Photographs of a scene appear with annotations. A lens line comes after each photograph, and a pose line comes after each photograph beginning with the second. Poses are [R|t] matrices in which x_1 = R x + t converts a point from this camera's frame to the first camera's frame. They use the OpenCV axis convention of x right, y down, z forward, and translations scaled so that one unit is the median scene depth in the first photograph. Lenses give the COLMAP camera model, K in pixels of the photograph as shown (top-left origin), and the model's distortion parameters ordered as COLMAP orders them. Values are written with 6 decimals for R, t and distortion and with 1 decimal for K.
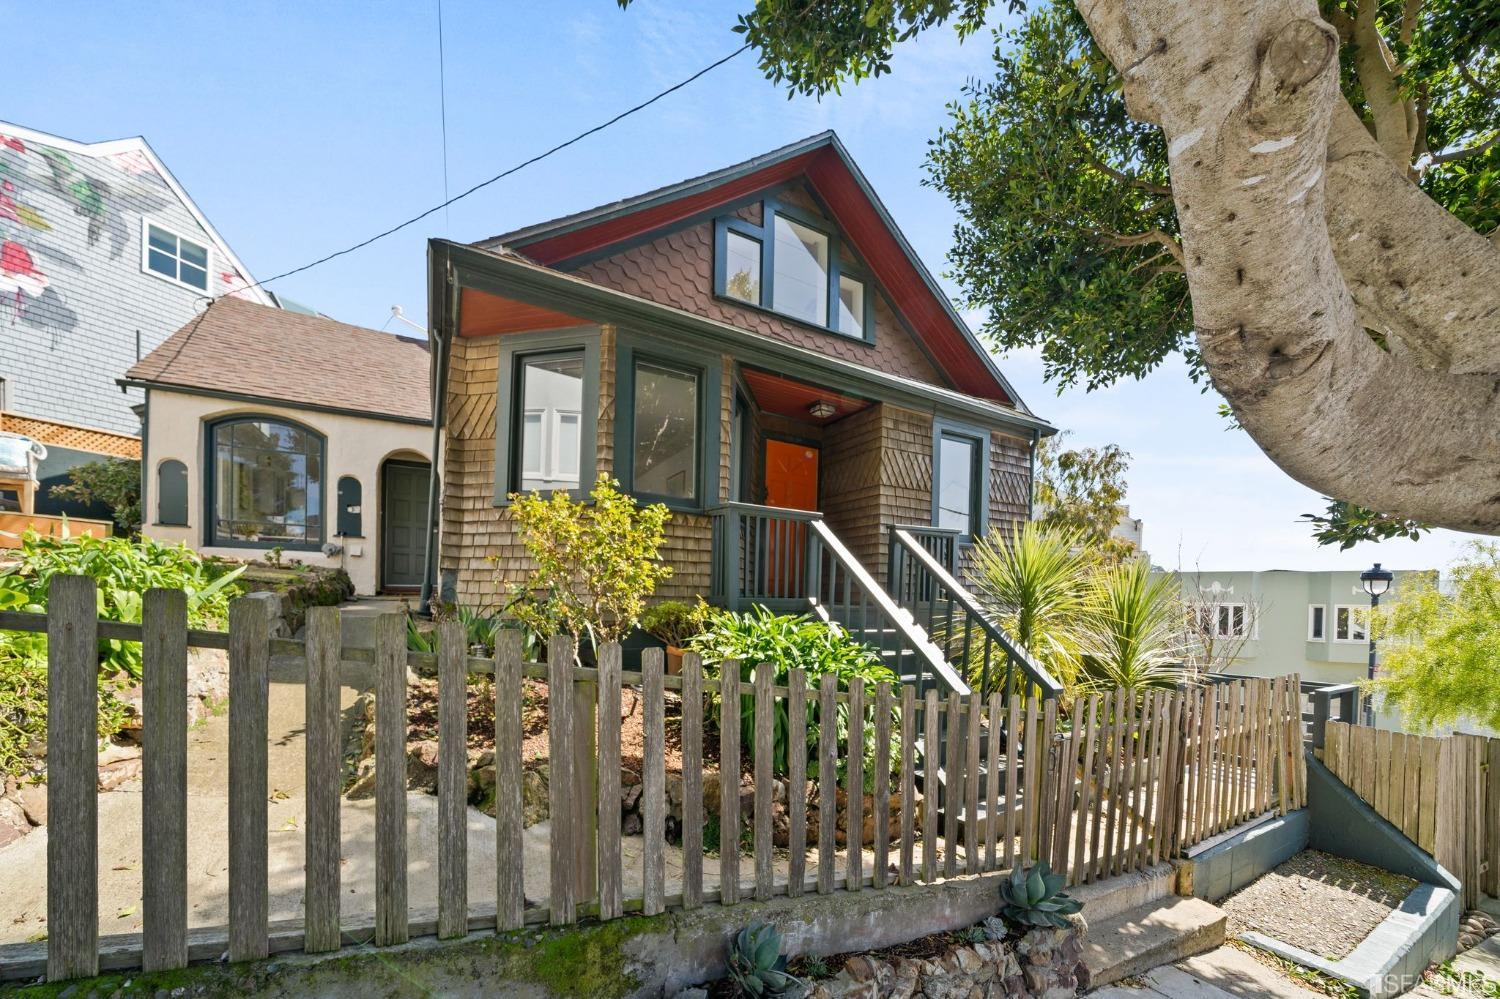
lens RADIAL K [[565.2, 0, 750.5], [0, 565.2, 613.6], [0, 0, 1]] dist [-0.001888, -0.000478]
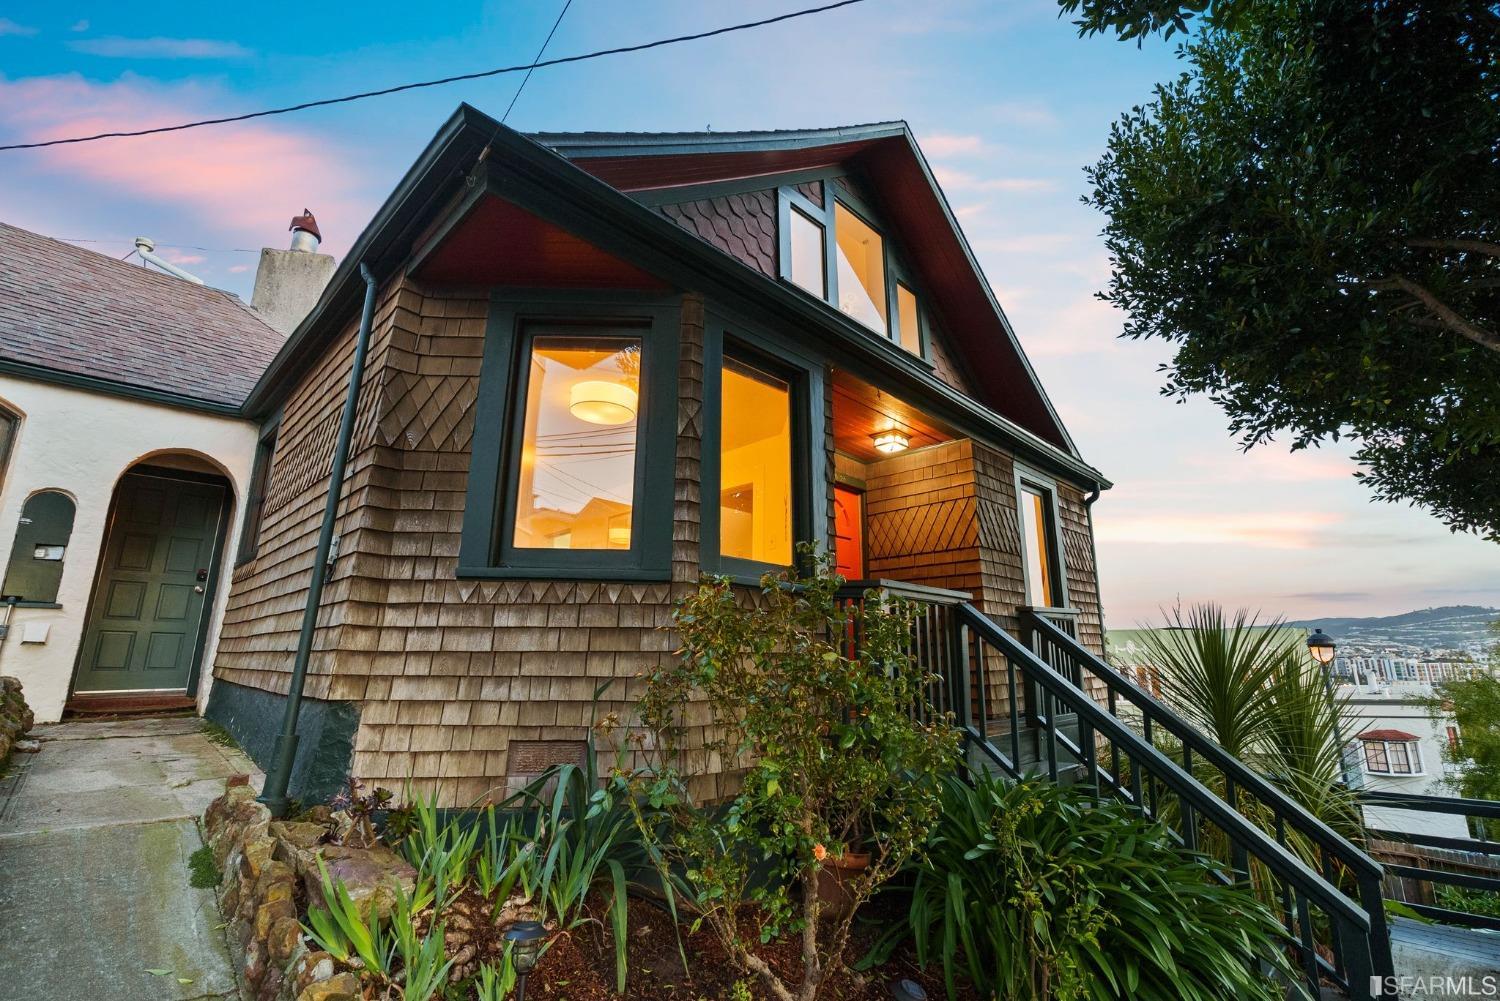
lens RADIAL K [[685.6, 0, 763.1], [0, 685.6, 498.0], [0, 0, 1]] dist [-0.001489, 0.000538]
pose [[0.959138, 0.052551, 0.278014, -0.358388], [0.017046, 0.970083, -0.242176, -0.099585], [-0.282423, 0.237019, 0.929548, 0.304611]]
